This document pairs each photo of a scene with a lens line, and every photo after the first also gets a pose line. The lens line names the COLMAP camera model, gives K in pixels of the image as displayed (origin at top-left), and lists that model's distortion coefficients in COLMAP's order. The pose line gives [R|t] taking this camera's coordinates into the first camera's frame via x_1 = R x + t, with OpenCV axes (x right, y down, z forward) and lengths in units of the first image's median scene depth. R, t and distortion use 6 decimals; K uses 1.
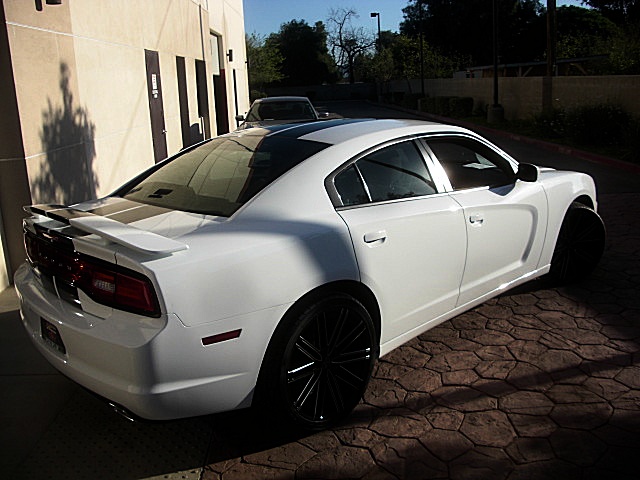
lens RADIAL K [[605.4, 0, 321.8], [0, 605.4, 243.8], [0, 0, 1]] dist [-0.131272, 0.000000]
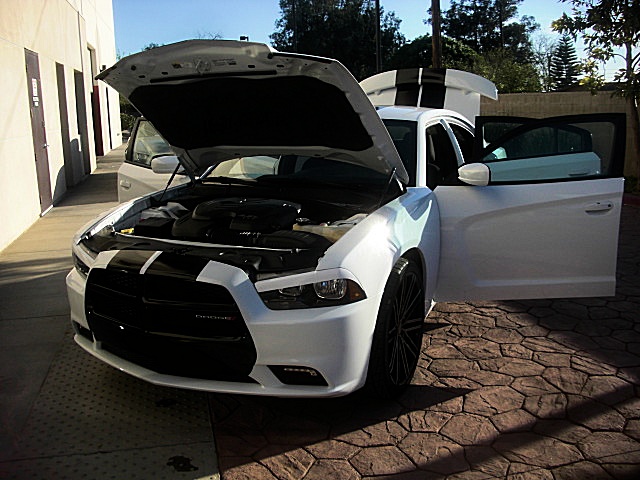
lens RADIAL K [[605.4, 0, 312.0], [0, 605.4, 238.0], [0, 0, 1]] dist [-0.131272, 0.000000]
pose [[0.978576, -0.022312, 0.204671, -0.166598], [0.032806, 0.998307, -0.048027, 0.006645], [-0.203253, 0.053712, 0.977652, 0.238410]]
